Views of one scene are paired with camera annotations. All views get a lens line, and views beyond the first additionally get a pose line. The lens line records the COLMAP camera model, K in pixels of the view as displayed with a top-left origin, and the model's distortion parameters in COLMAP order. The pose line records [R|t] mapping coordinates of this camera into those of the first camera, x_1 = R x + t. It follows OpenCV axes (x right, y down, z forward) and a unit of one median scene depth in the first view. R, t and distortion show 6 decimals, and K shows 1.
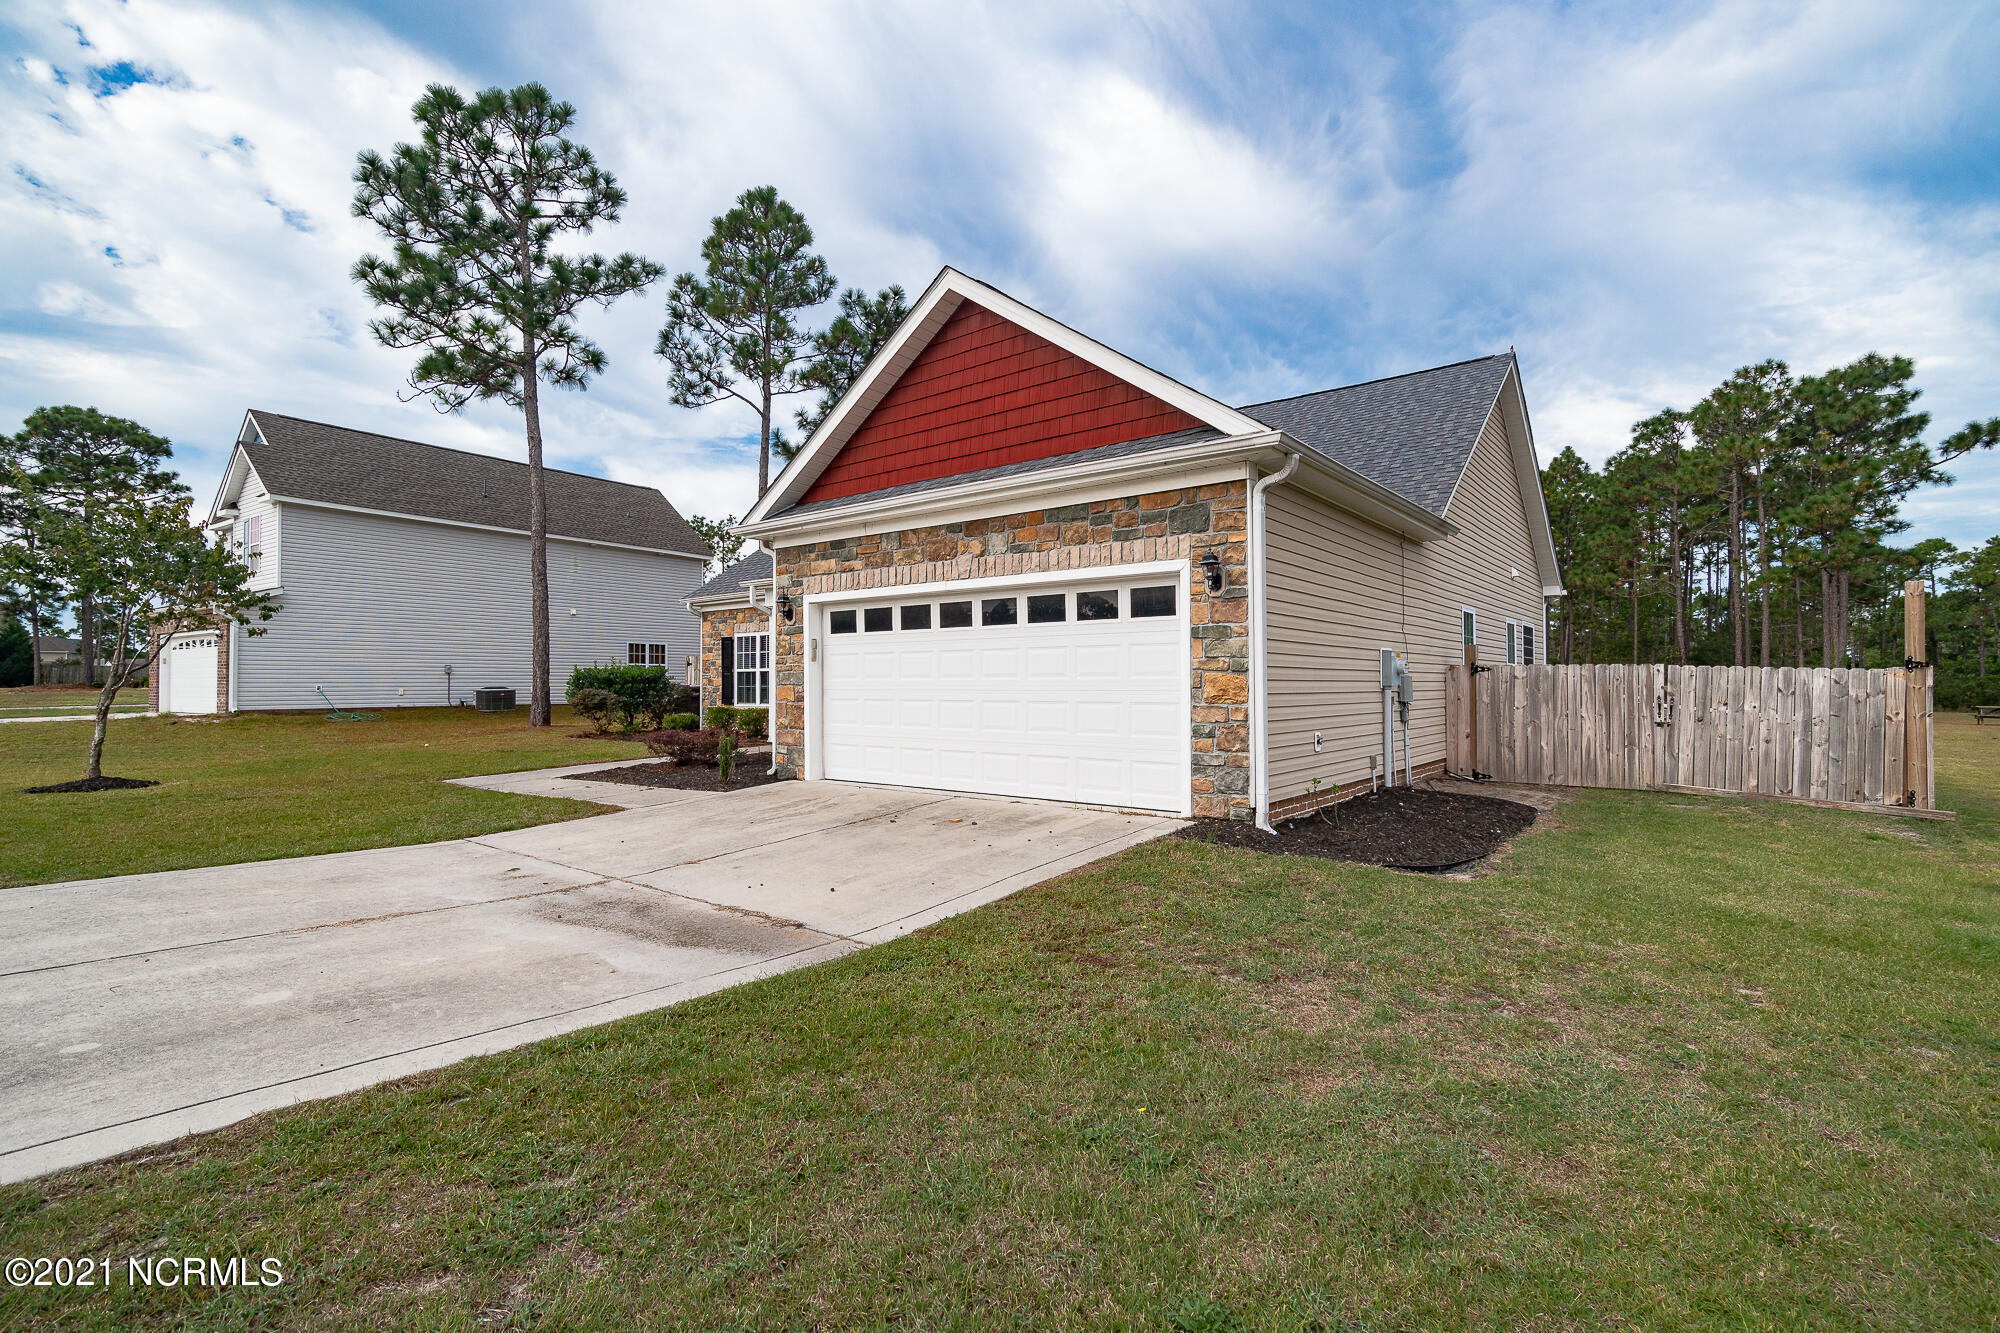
lens RADIAL K [[894.0, 0, 1053.1], [0, 894.0, 664.6], [0, 0, 1]] dist [-0.001680, -0.000227]
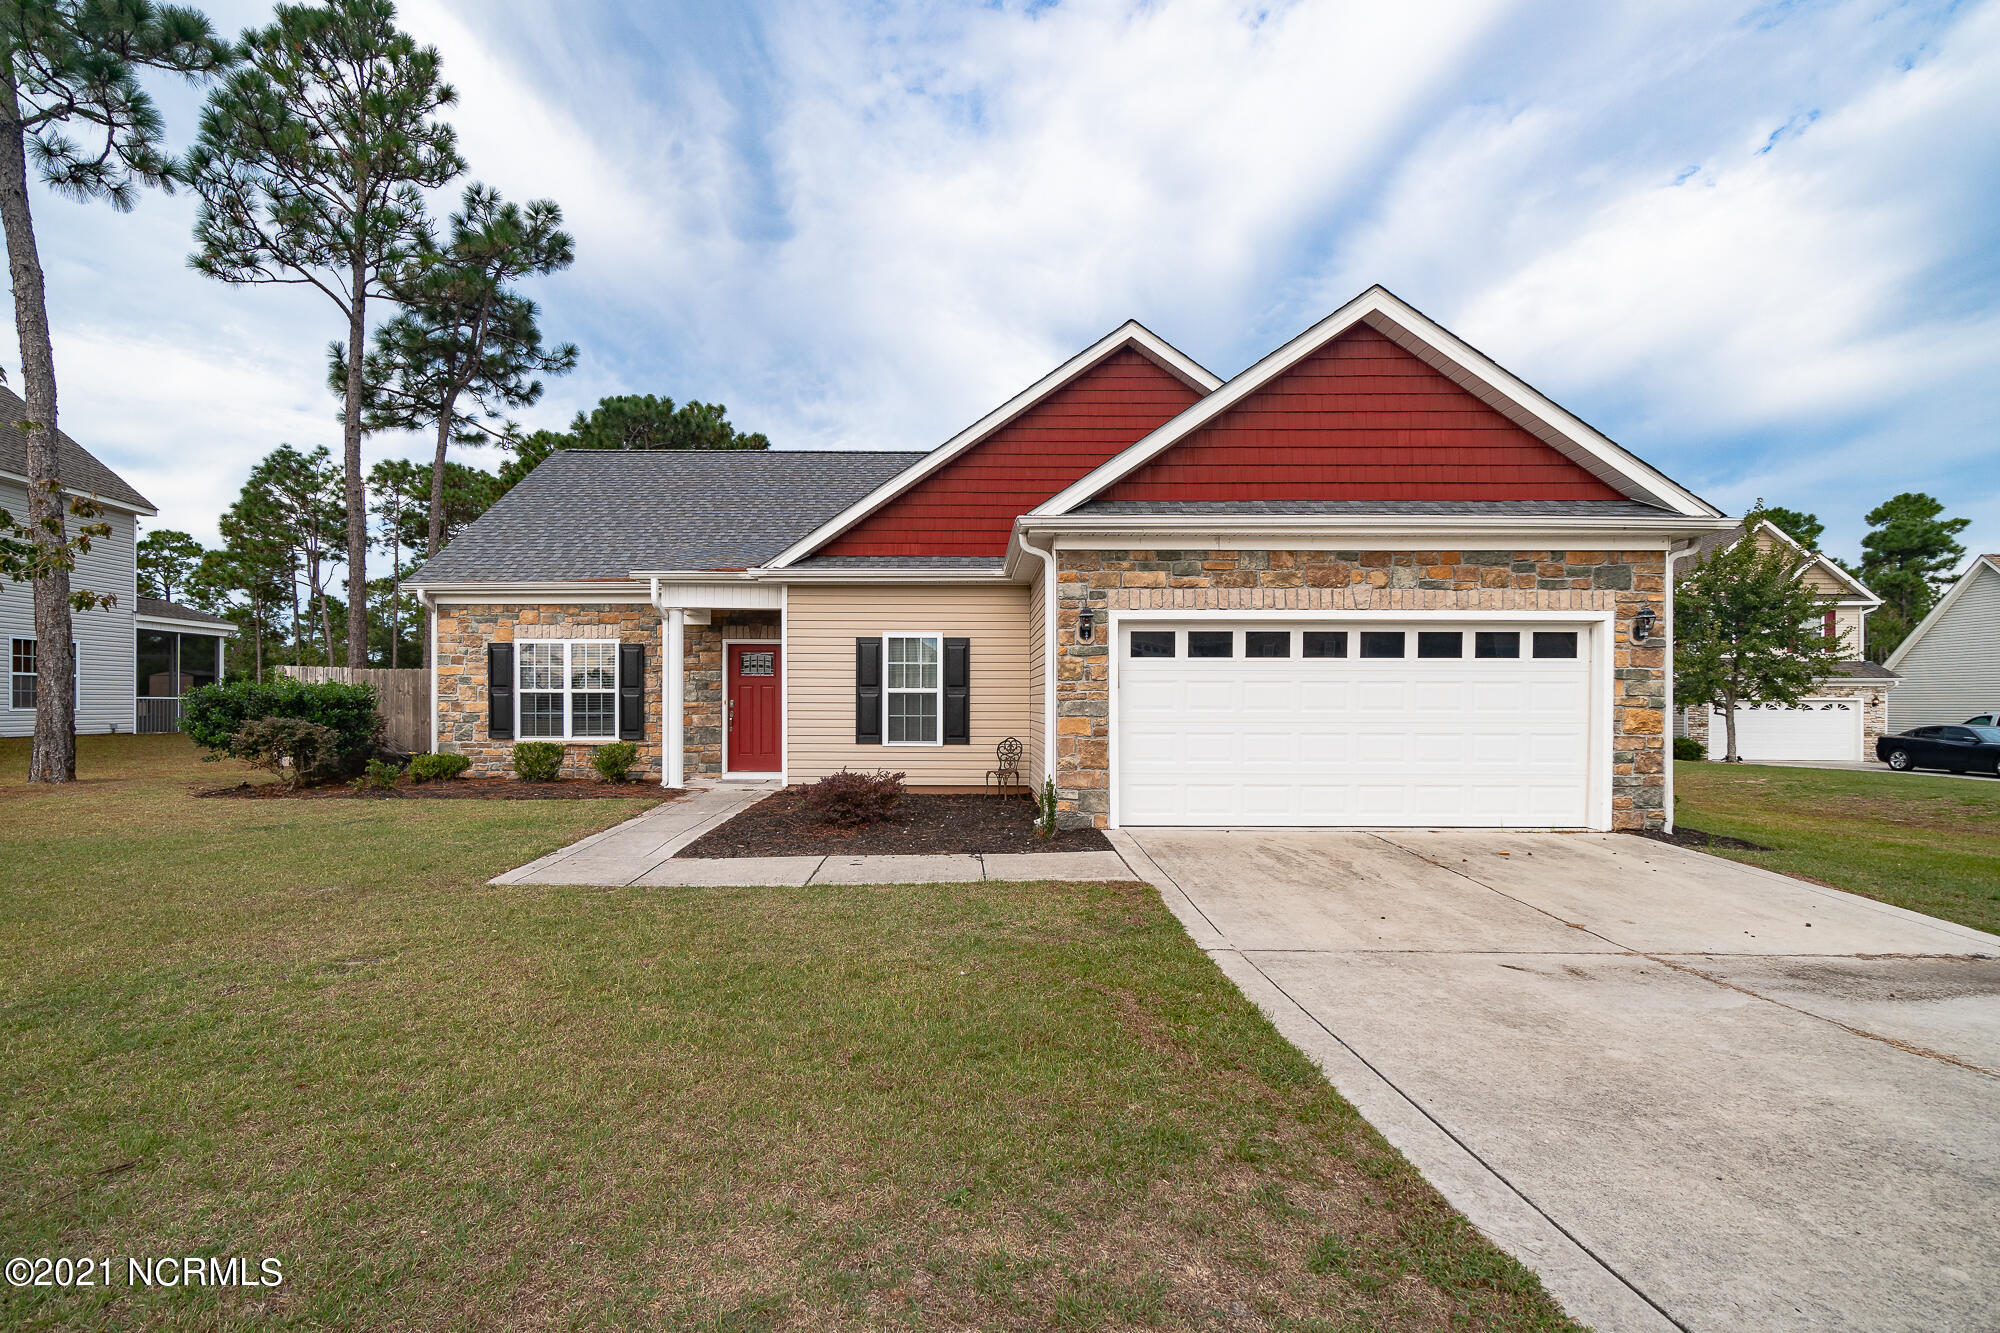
lens RADIAL K [[872.6, 0, 1001.1], [0, 872.6, 708.9], [0, 0, 1]] dist [-0.007355, -0.000061]
pose [[0.808882, 0.002937, 0.587964, -1.012252], [-0.017767, 0.999653, 0.019450, 0.001623], [-0.587703, -0.026179, 0.808653, 0.471590]]
